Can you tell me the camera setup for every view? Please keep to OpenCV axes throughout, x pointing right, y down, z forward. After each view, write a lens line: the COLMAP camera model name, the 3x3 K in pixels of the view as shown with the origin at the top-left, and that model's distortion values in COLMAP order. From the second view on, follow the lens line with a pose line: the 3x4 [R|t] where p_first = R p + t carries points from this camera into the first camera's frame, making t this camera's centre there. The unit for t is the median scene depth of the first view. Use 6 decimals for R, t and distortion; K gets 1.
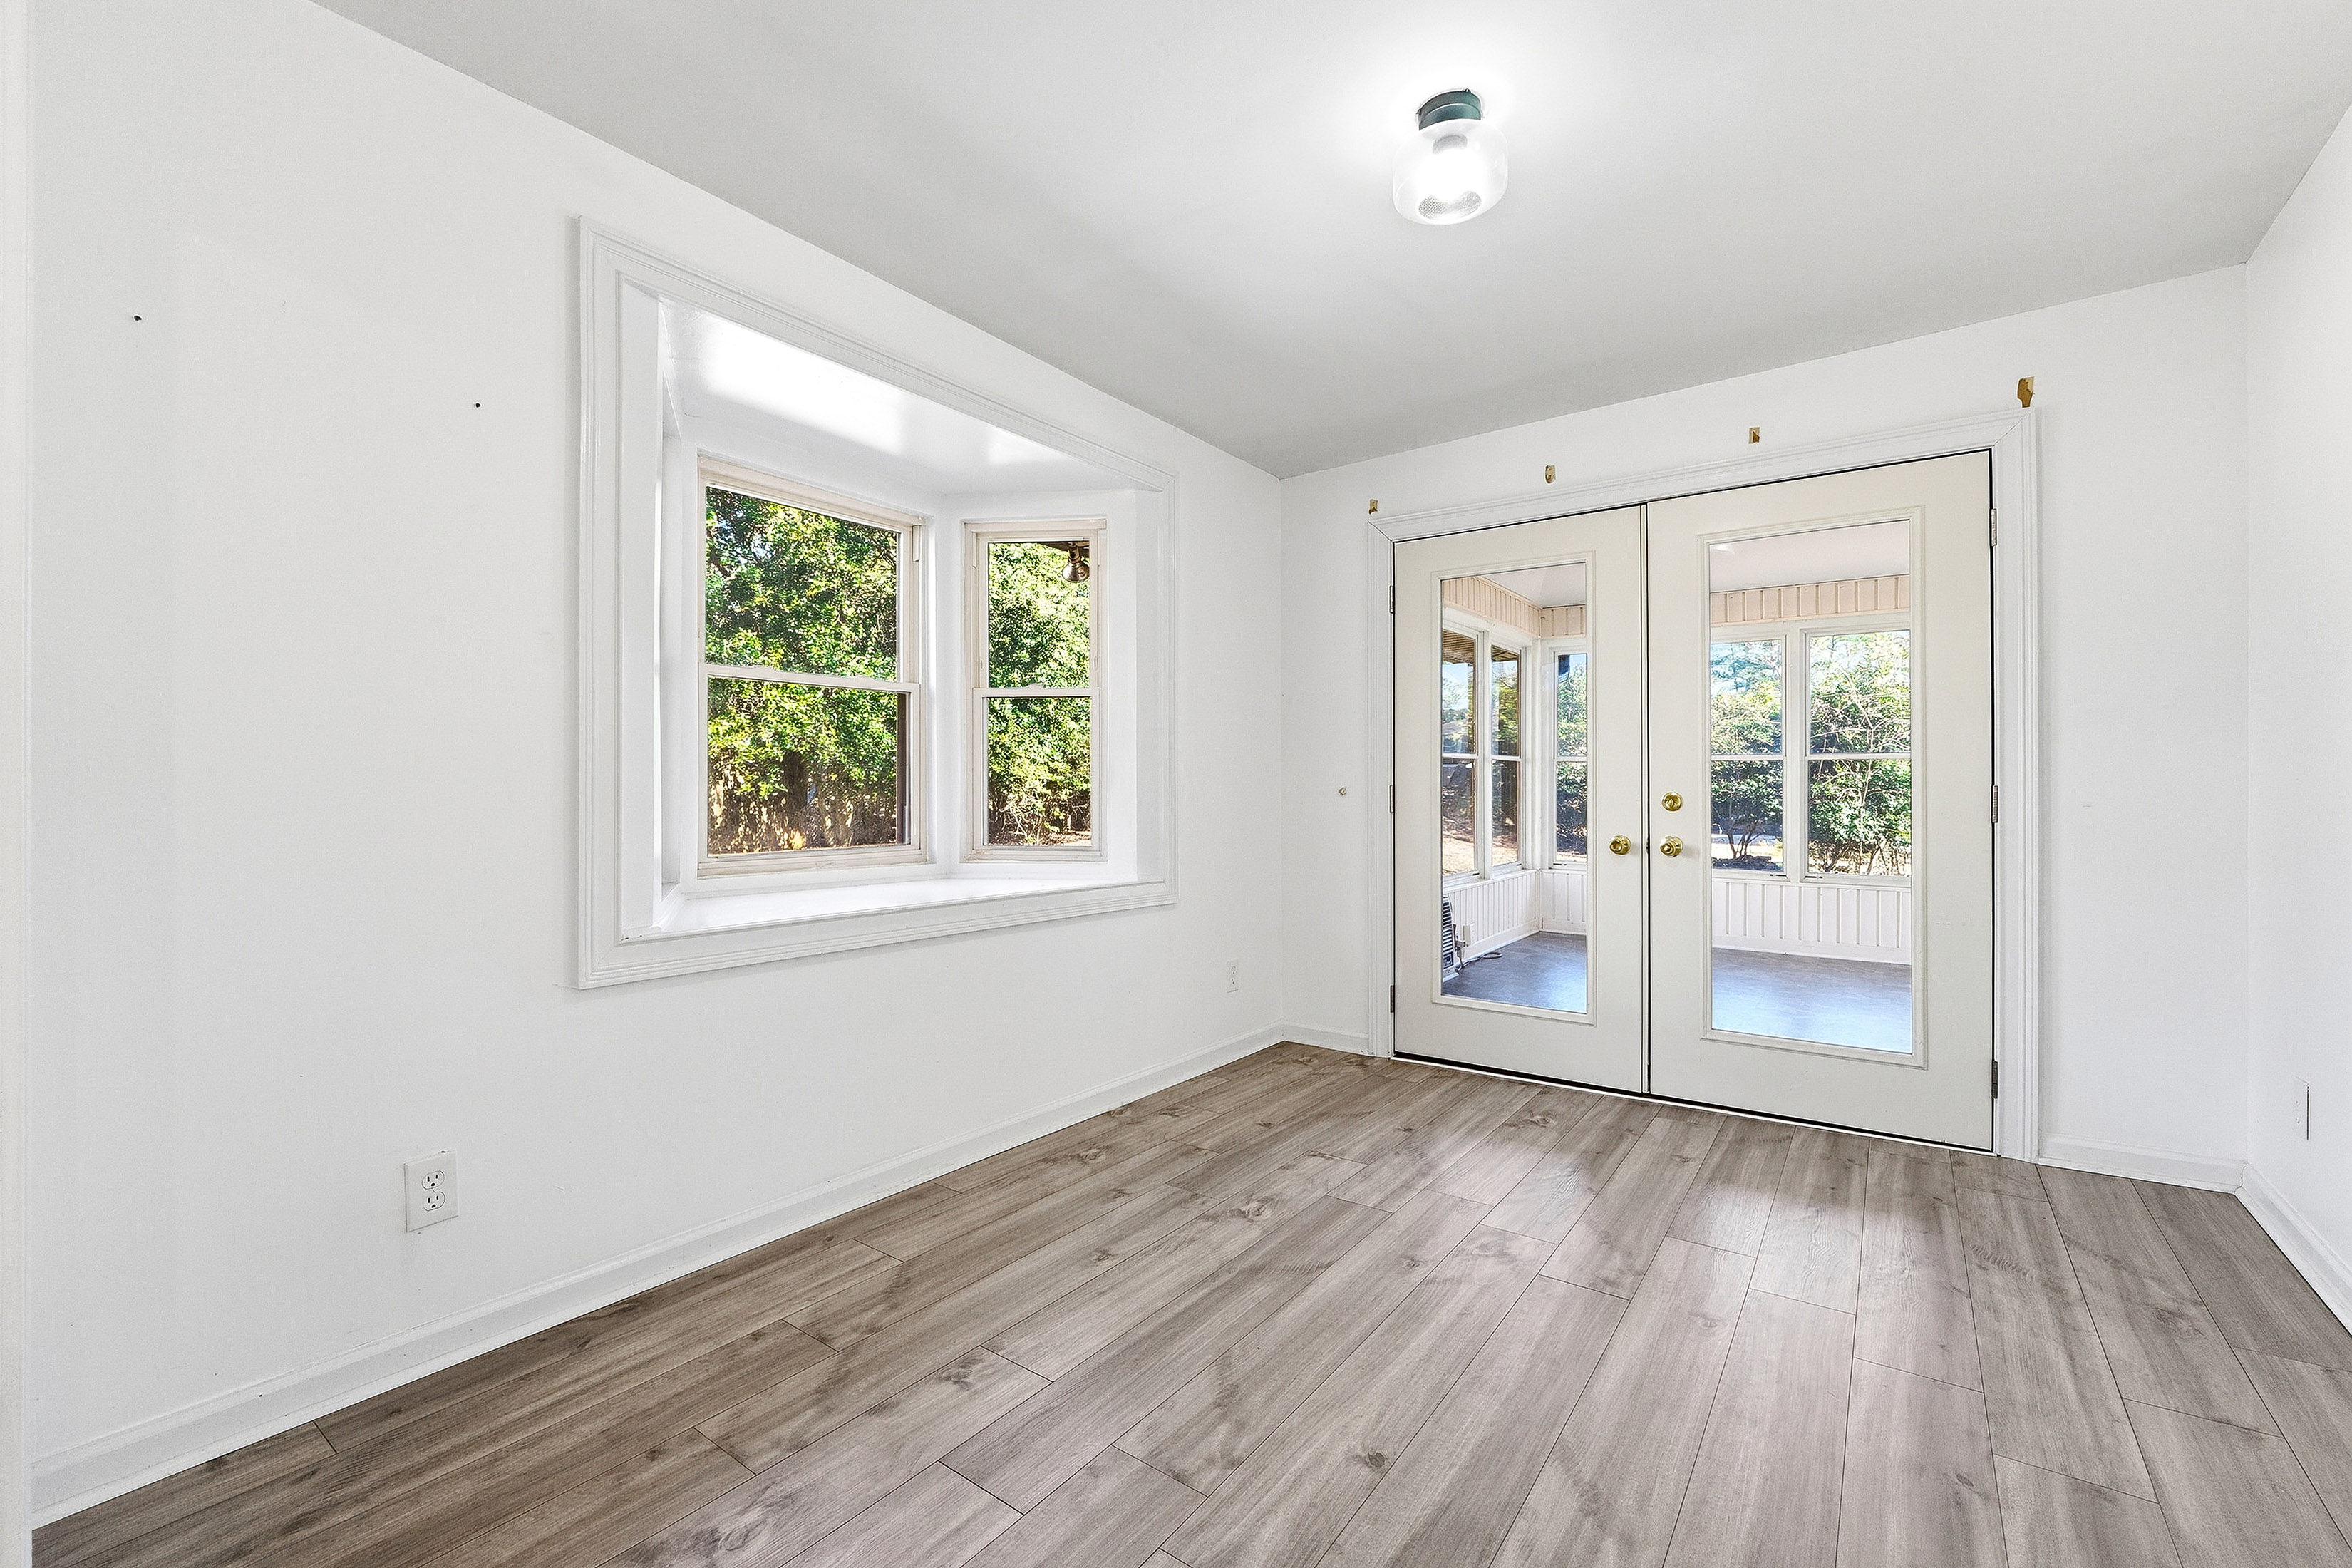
lens RADIAL K [[983.5, 0, 1167.6], [0, 983.5, 786.2], [0, 0, 1]] dist [-0.018904, 0.005036]
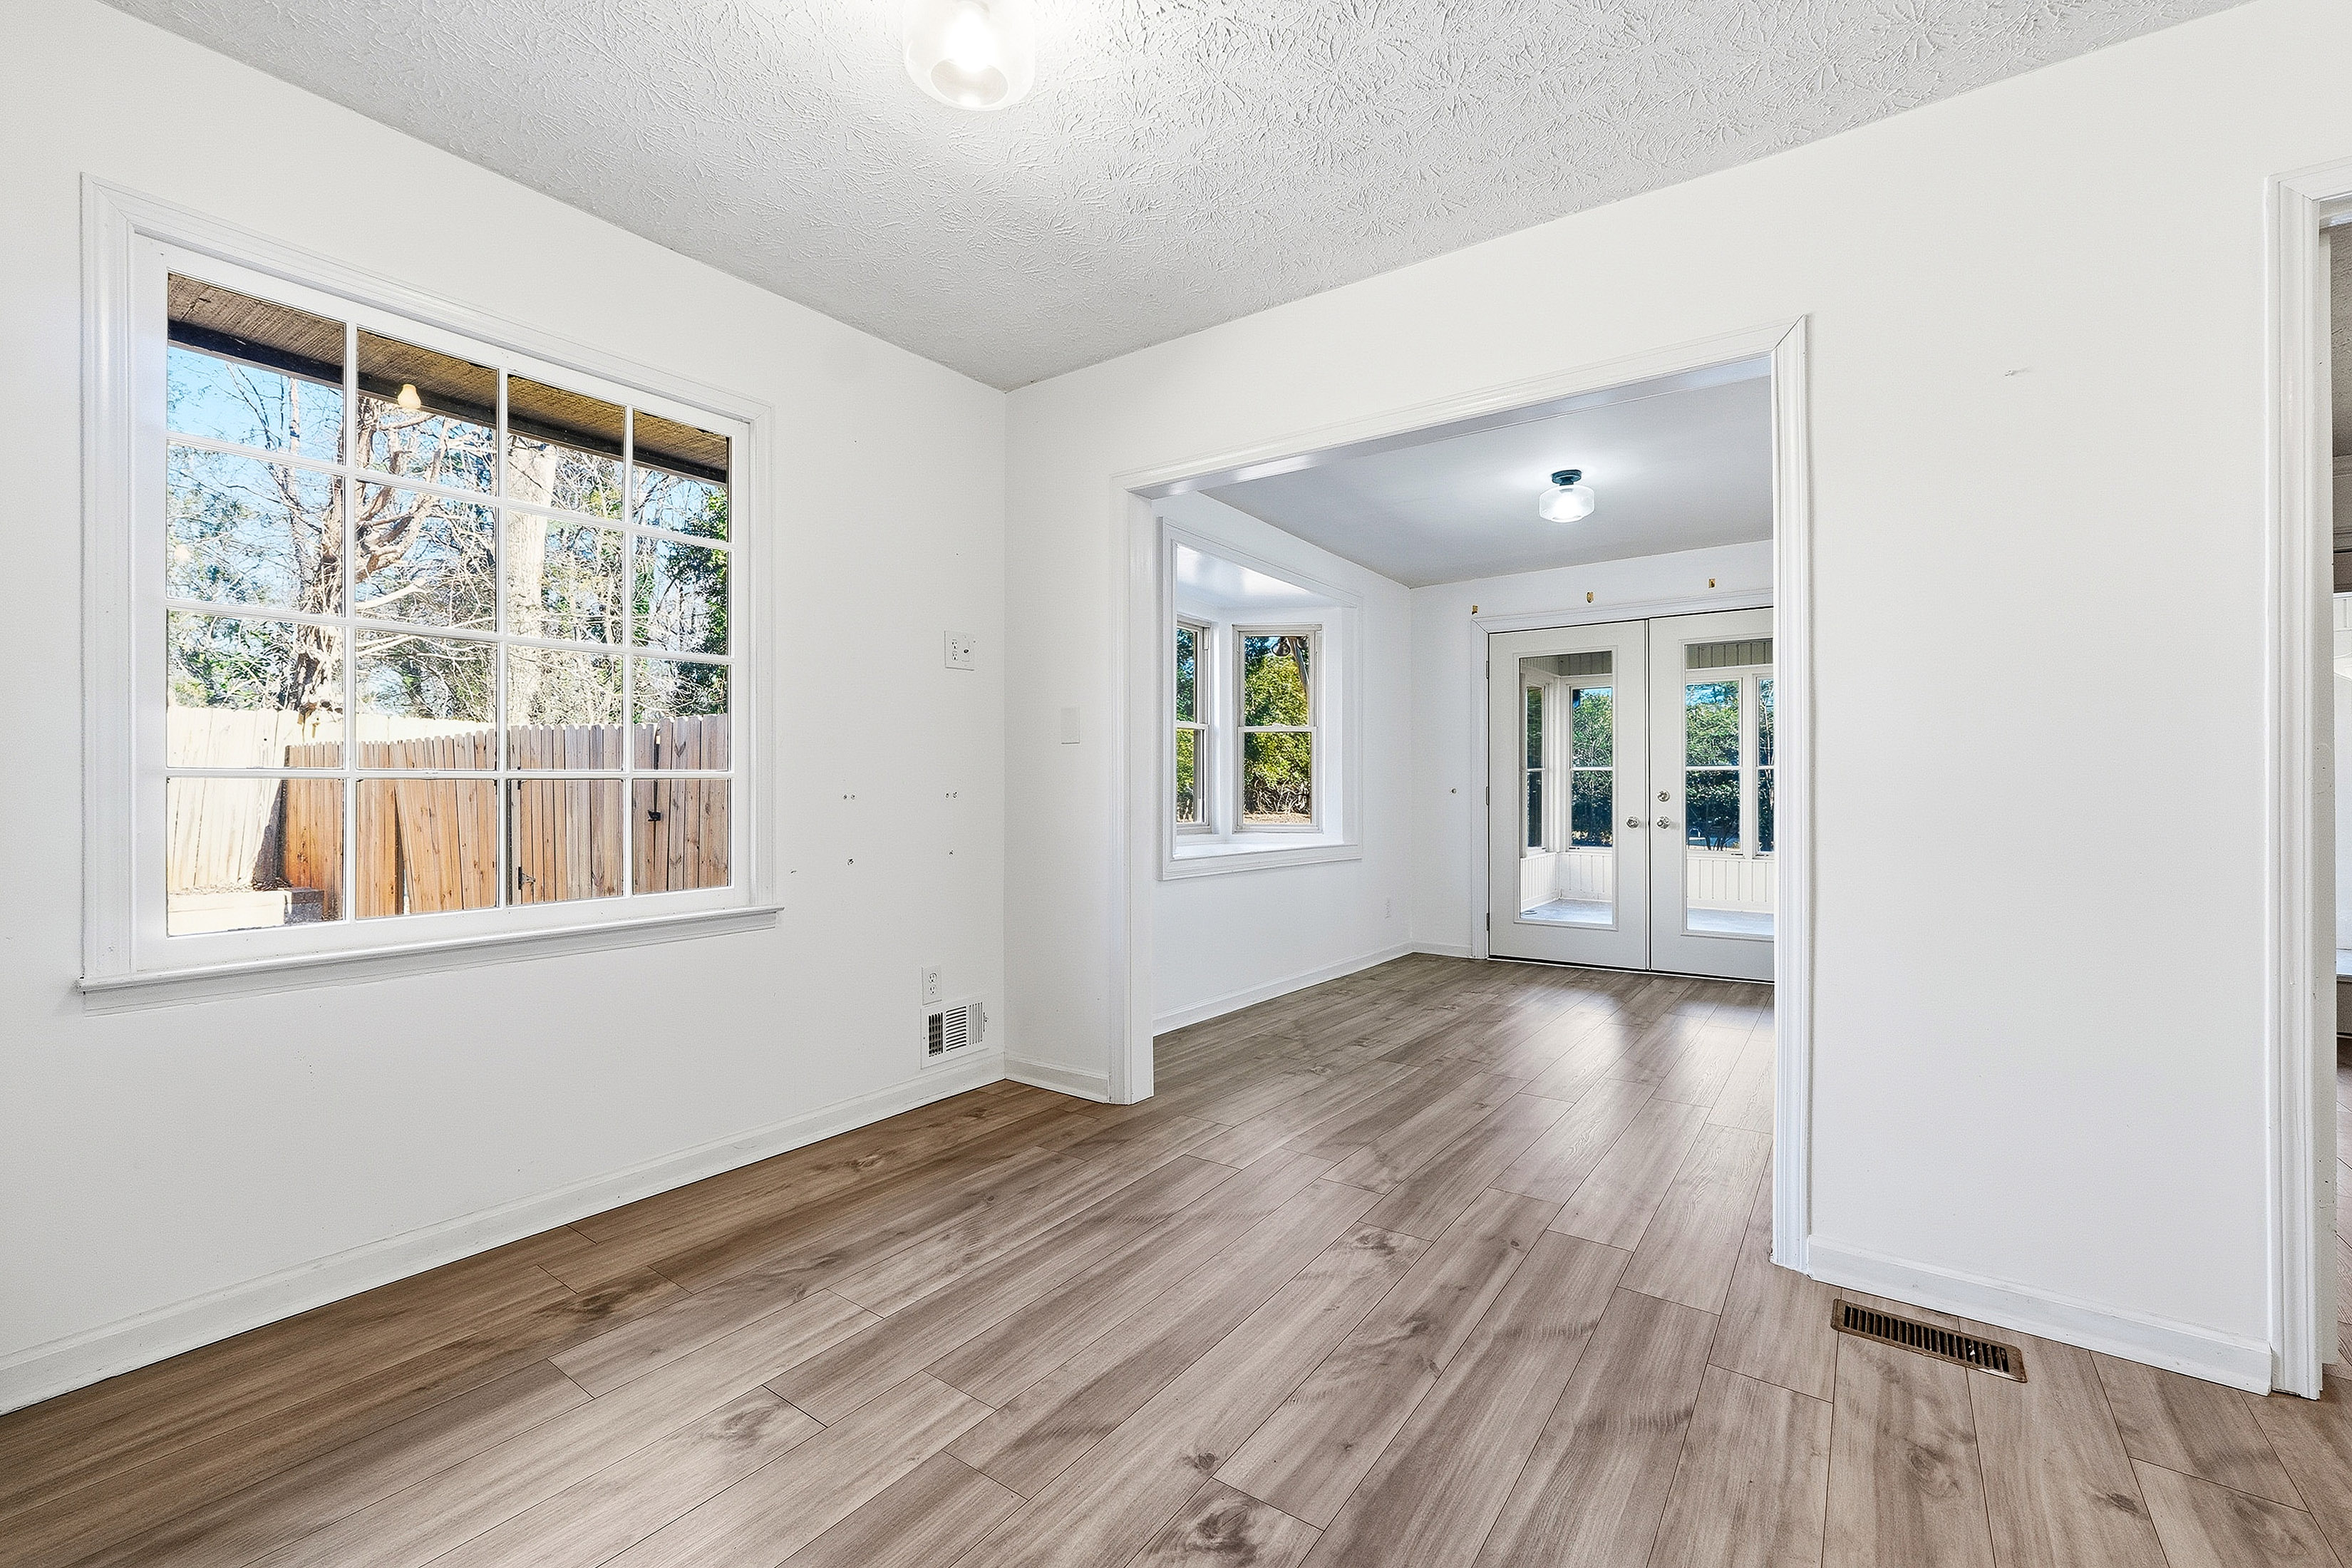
lens RADIAL K [[983.5, 0, 1175.3], [0, 983.5, 790.3], [0, 0, 1]] dist [-0.018904, 0.005036]
pose [[0.999738, 0.001448, 0.022831, -0.336559], [-0.001410, 0.999998, -0.001680, 0.008984], [-0.022834, 0.001648, 0.999738, -0.617156]]
